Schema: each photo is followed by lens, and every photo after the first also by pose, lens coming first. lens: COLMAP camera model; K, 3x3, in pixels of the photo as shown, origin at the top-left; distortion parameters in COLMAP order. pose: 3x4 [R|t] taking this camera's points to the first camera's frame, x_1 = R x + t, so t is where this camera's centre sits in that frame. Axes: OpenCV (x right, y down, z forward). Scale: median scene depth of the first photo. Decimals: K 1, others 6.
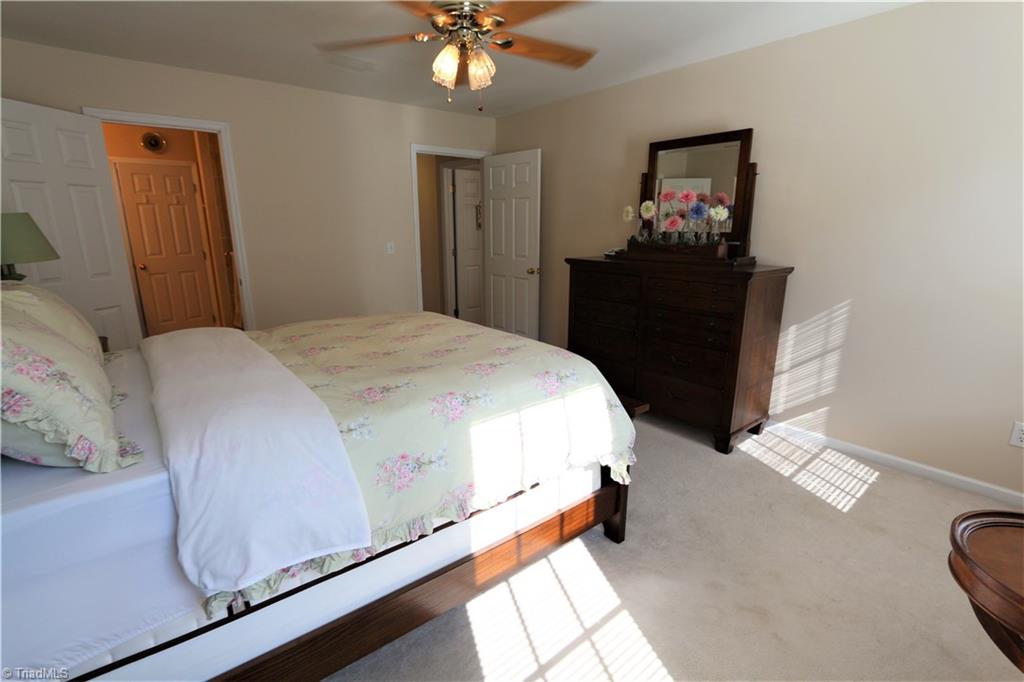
lens RADIAL K [[472.5, 0, 512.0], [0, 472.5, 341.0], [0, 0, 1]] dist [-0.028650, 0.006154]
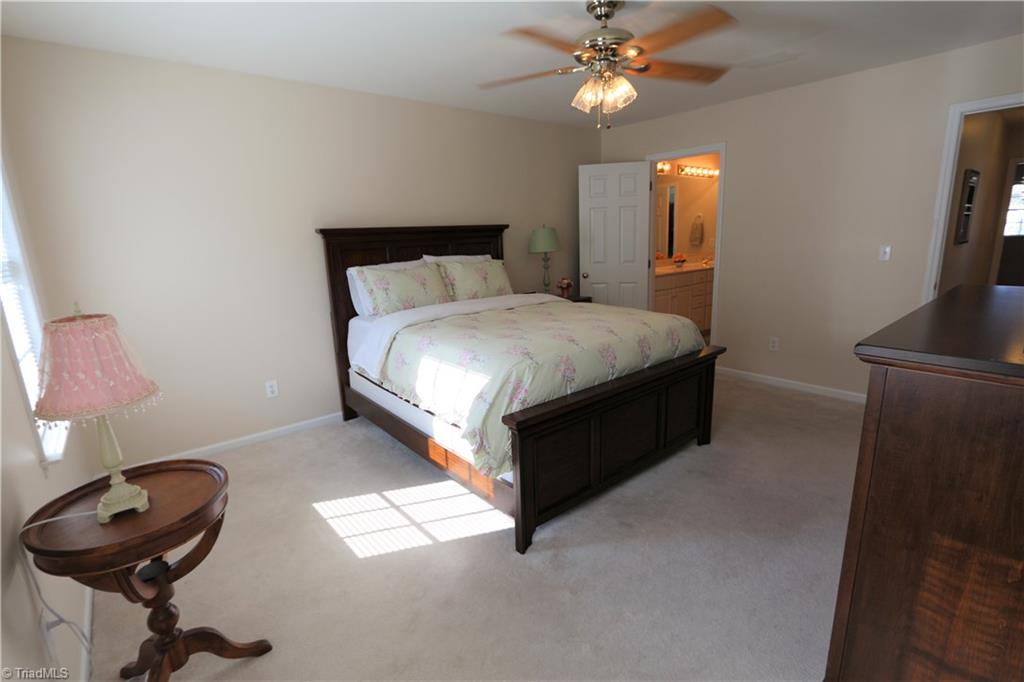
lens RADIAL K [[472.5, 0, 512.0], [0, 472.5, 341.0], [0, 0, 1]] dist [-0.028650, 0.006154]
pose [[0.015119, 0.217700, -0.975899, 1.299411], [-0.197855, 0.957363, 0.210499, -0.249520], [0.980115, 0.189904, 0.057548, 0.978369]]
